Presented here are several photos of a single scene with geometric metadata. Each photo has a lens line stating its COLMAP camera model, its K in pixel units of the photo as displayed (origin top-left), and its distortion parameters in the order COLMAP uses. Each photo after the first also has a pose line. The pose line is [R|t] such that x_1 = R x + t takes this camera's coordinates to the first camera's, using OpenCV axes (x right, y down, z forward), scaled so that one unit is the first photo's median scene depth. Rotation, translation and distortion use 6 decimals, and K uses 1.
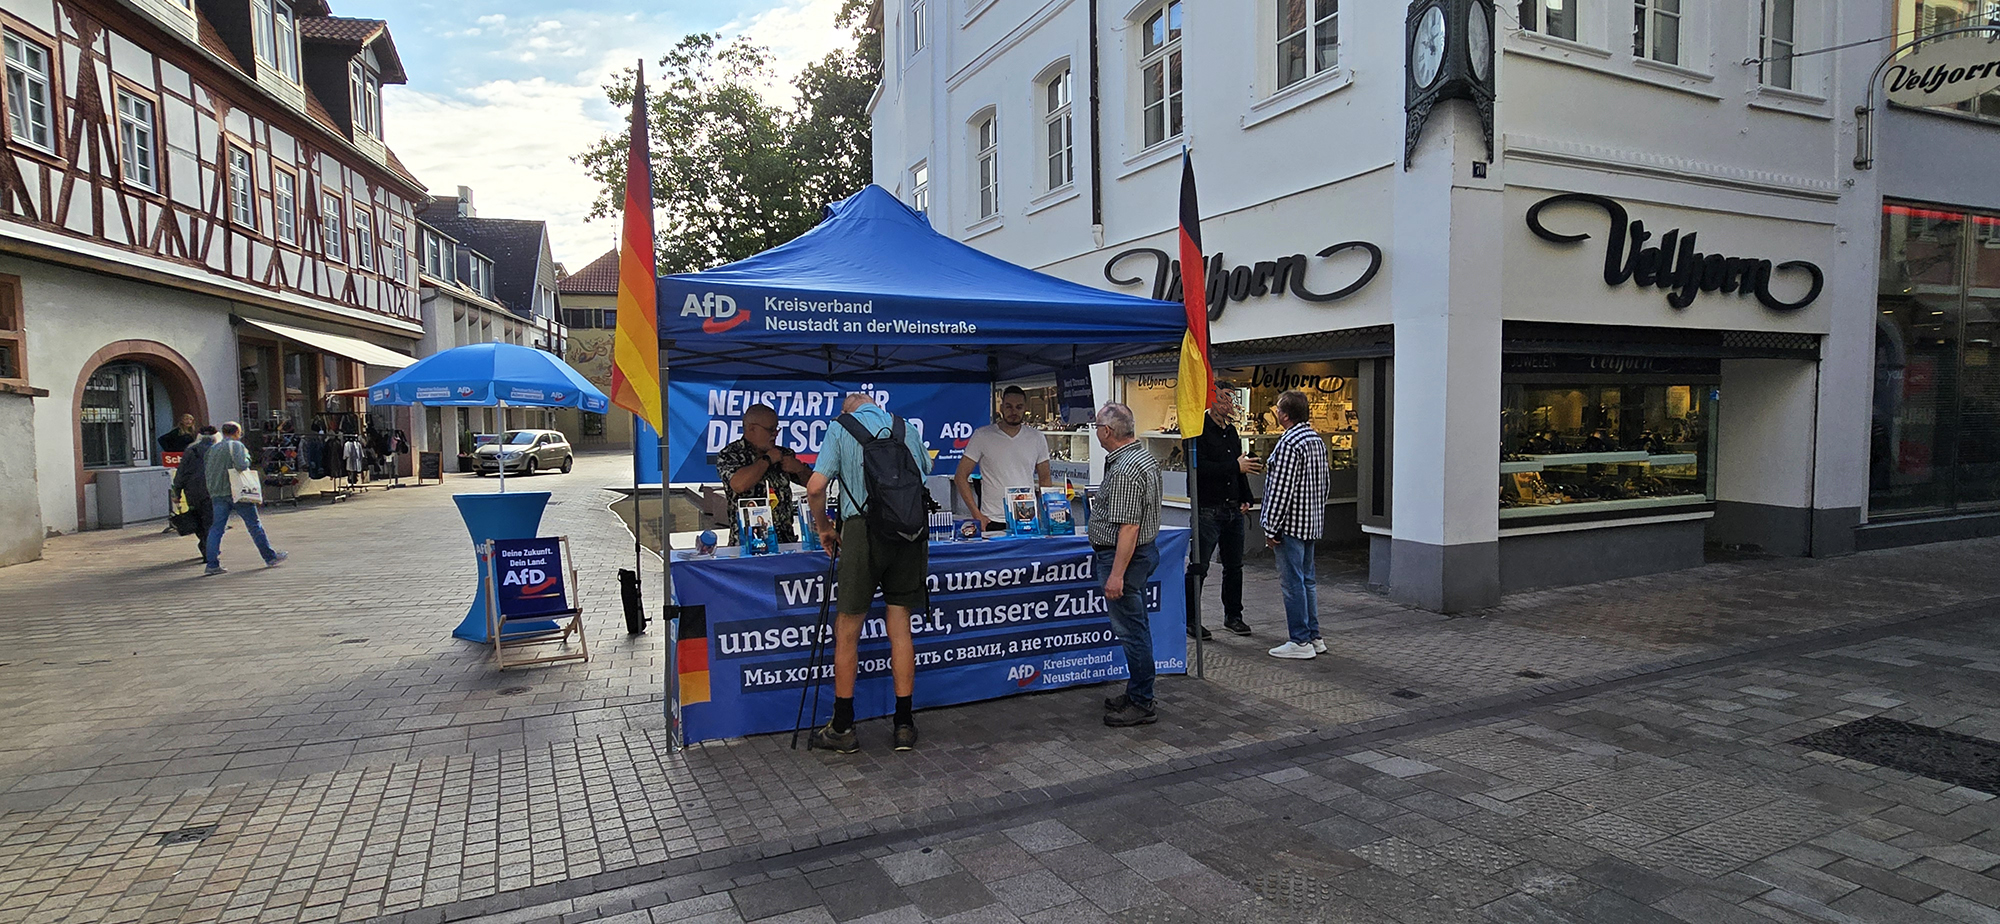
lens RADIAL K [[966.0, 0, 1003.7], [0, 966.0, 470.6], [0, 0, 1]] dist [-0.002055, -0.001292]
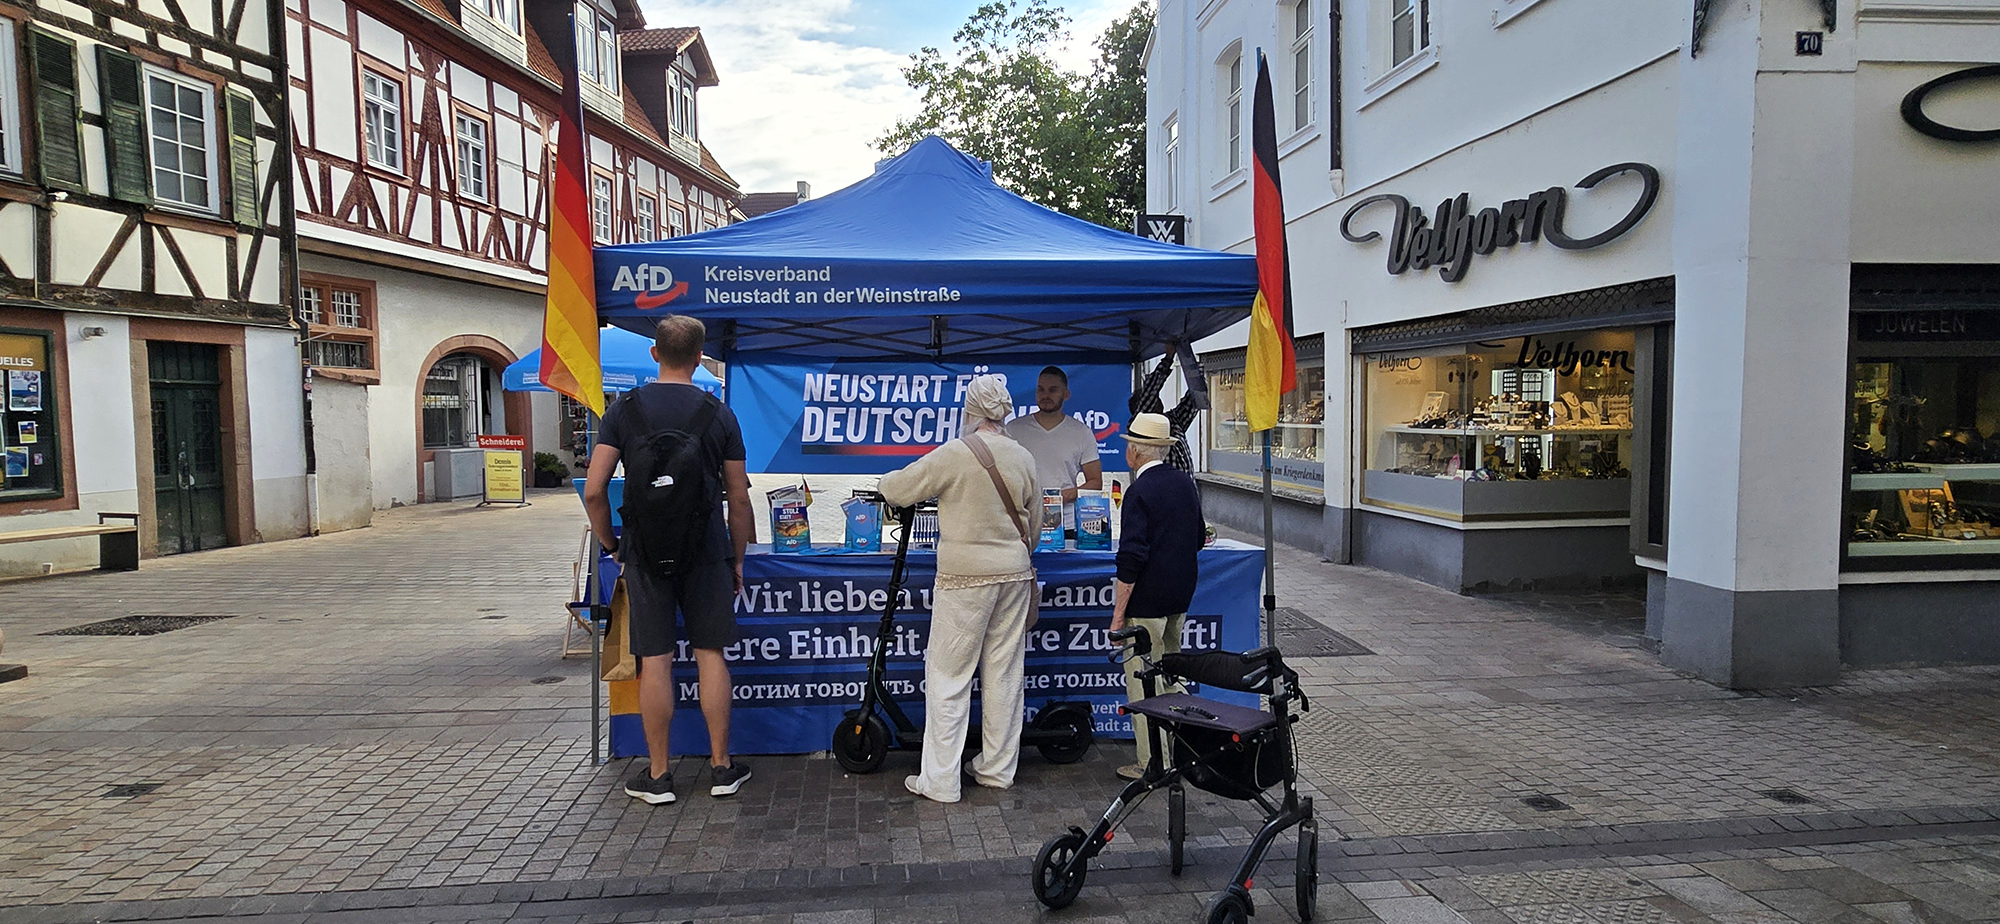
lens RADIAL K [[1049.0, 0, 1003.7], [0, 1049.0, 471.9], [0, 0, 1]] dist [-0.004726, -0.000495]
pose [[0.941389, 0.025058, -0.336390, 0.155986], [-0.022927, 0.999684, 0.010307, -0.002981], [0.336542, -0.001991, 0.941666, 0.083159]]
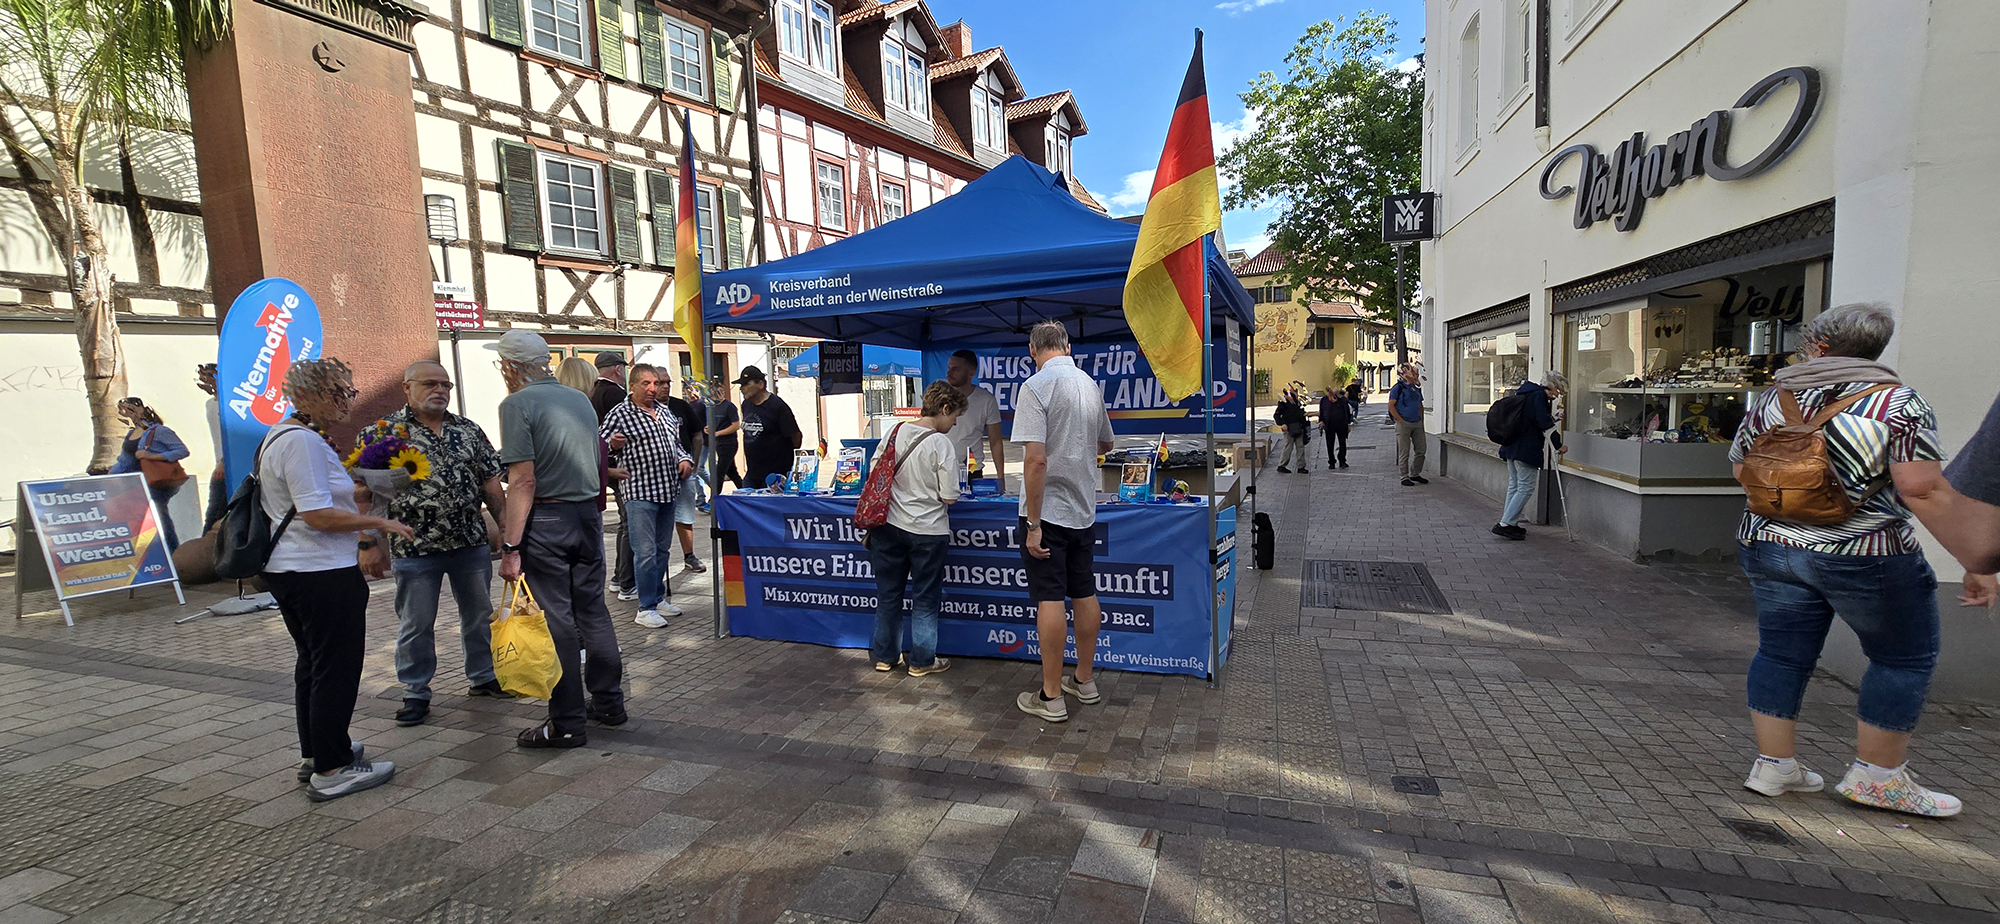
lens RADIAL K [[818.2, 0, 1000.9], [0, 818.2, 471.2], [0, 0, 1]] dist [-0.003267, -0.000263]
pose [[0.707617, 0.057304, -0.704268, 0.312629], [-0.015284, 0.997714, 0.065824, -0.007400], [0.706430, -0.035815, 0.706876, 0.217231]]
